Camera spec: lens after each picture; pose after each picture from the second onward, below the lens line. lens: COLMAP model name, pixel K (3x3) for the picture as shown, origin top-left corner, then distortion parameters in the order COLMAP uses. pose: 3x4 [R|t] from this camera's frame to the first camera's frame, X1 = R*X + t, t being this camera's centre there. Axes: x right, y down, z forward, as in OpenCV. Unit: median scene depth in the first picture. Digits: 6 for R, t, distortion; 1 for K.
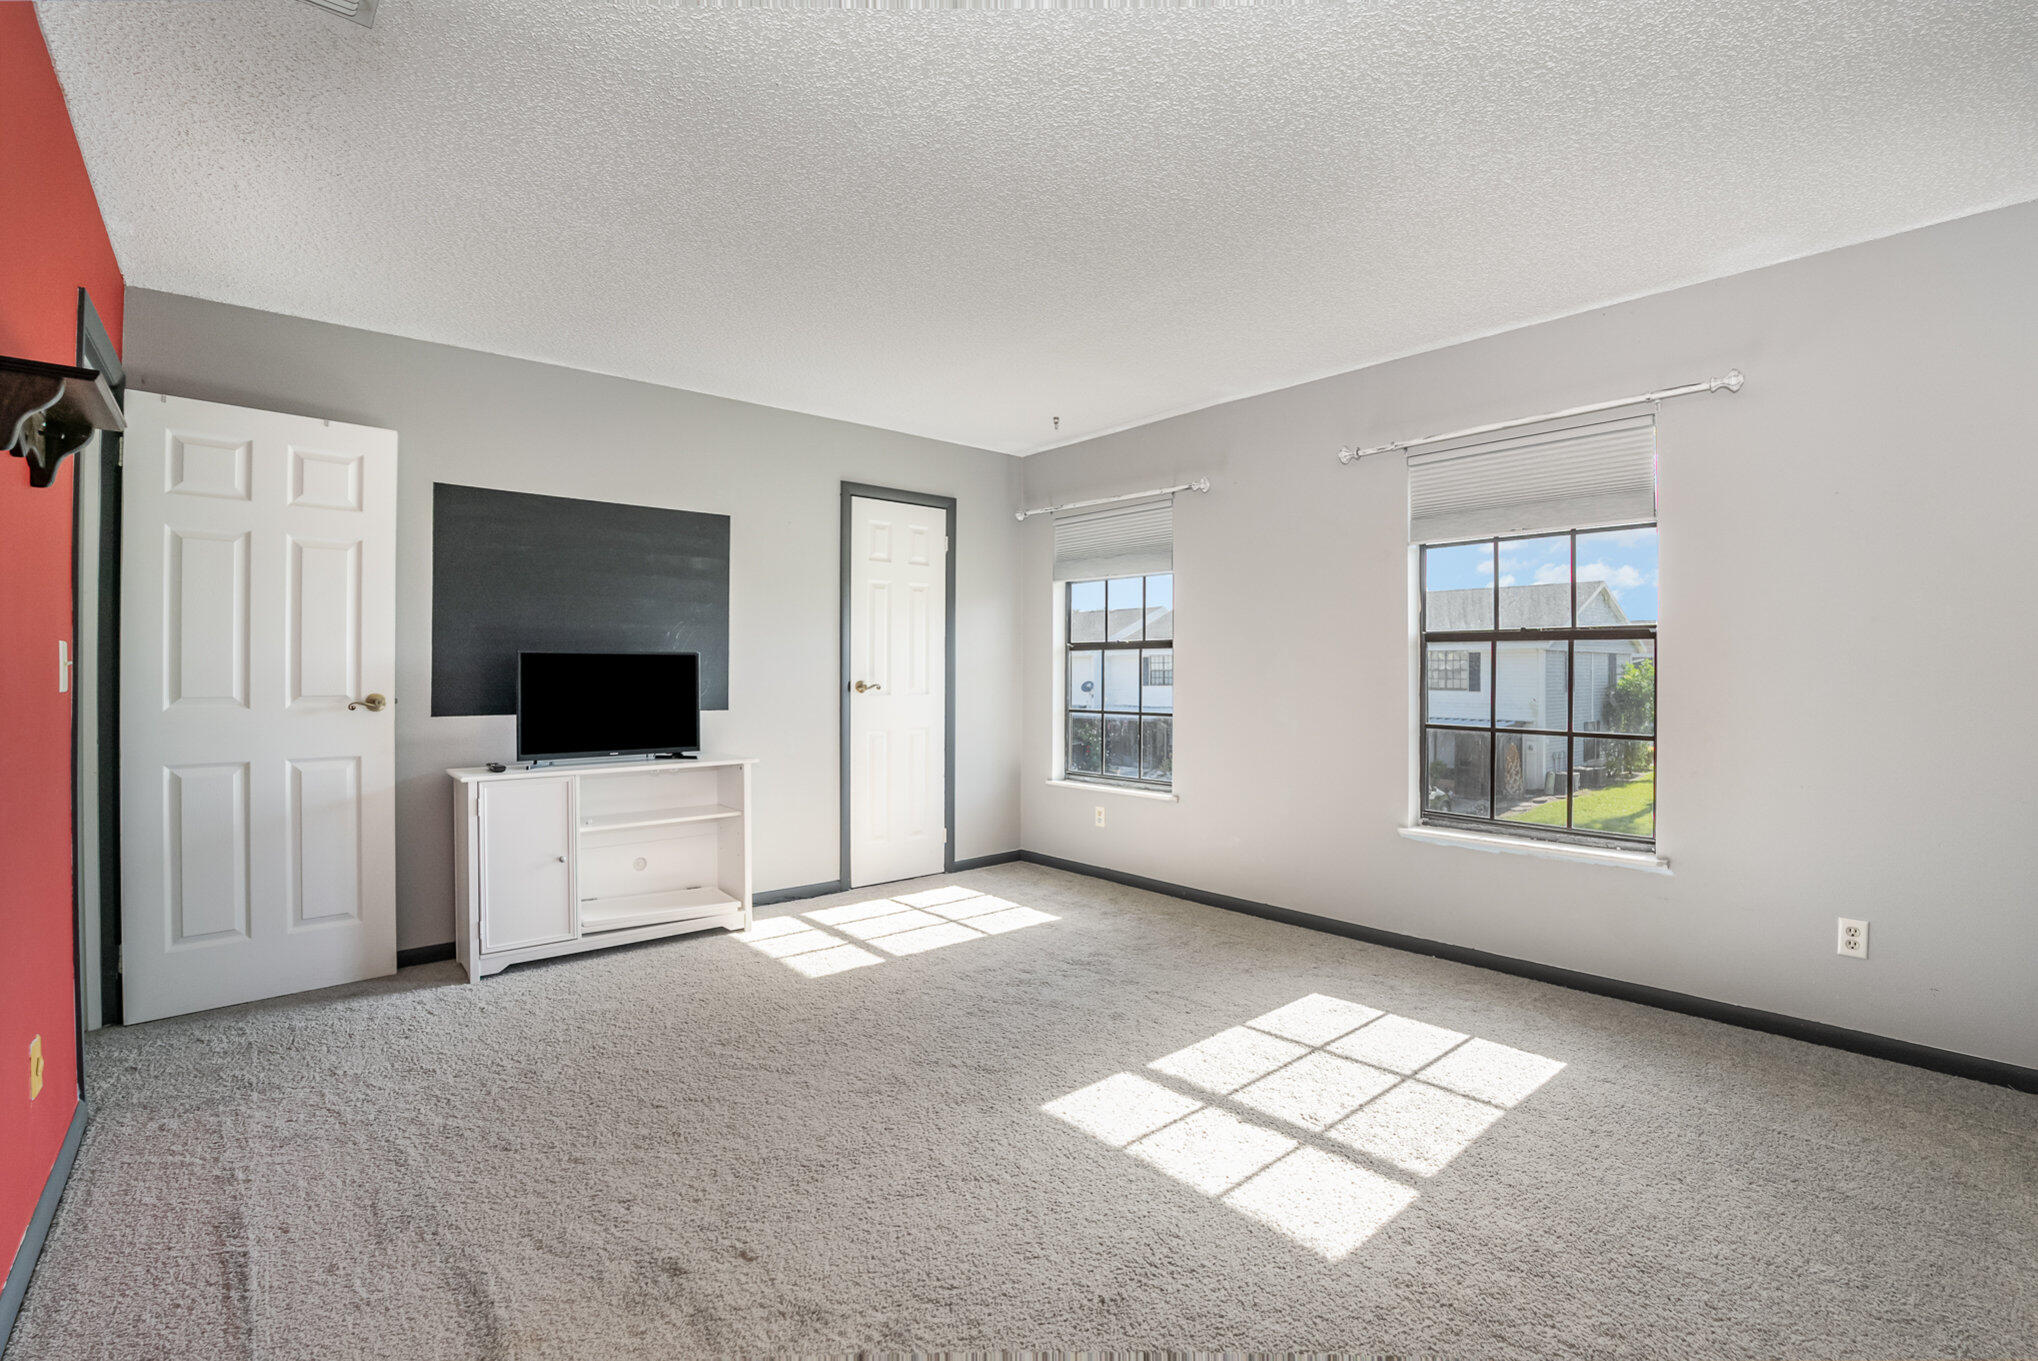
lens RADIAL K [[908.7, 0, 1019.0], [0, 908.7, 680.5], [0, 0, 1]] dist [-0.052596, 0.000169]
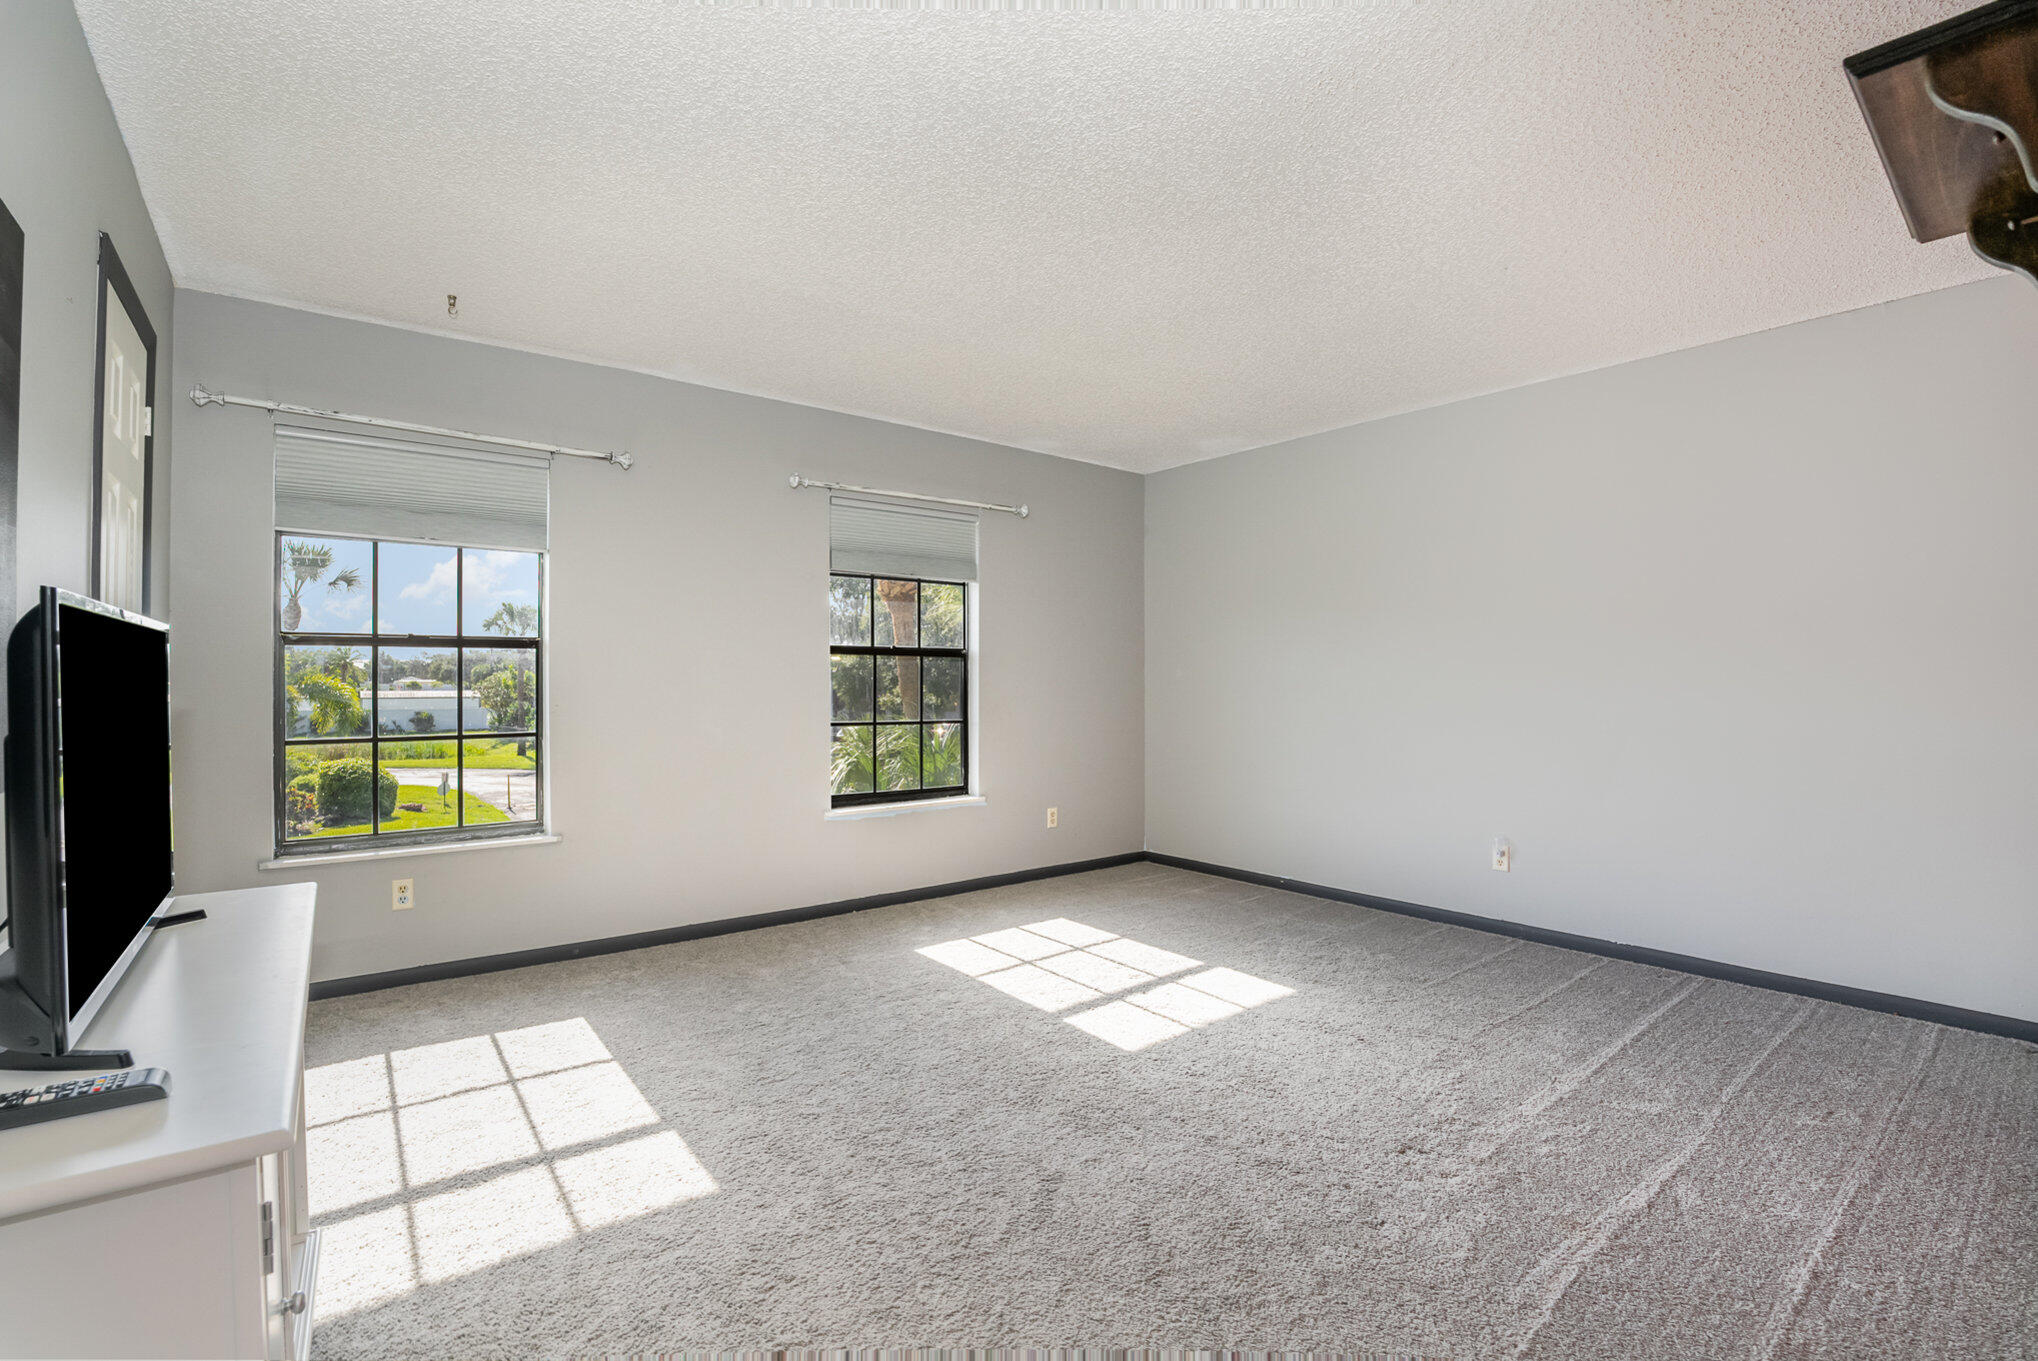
lens RADIAL K [[898.3, 0, 1019.0], [0, 898.3, 680.5], [0, 0, 1]] dist [-0.029781, 0.000350]
pose [[0.055517, -0.001050, 0.998457, -0.765974], [0.010381, 0.999946, 0.000474, -0.005375], [-0.998404, 0.010339, 0.055525, 0.722592]]
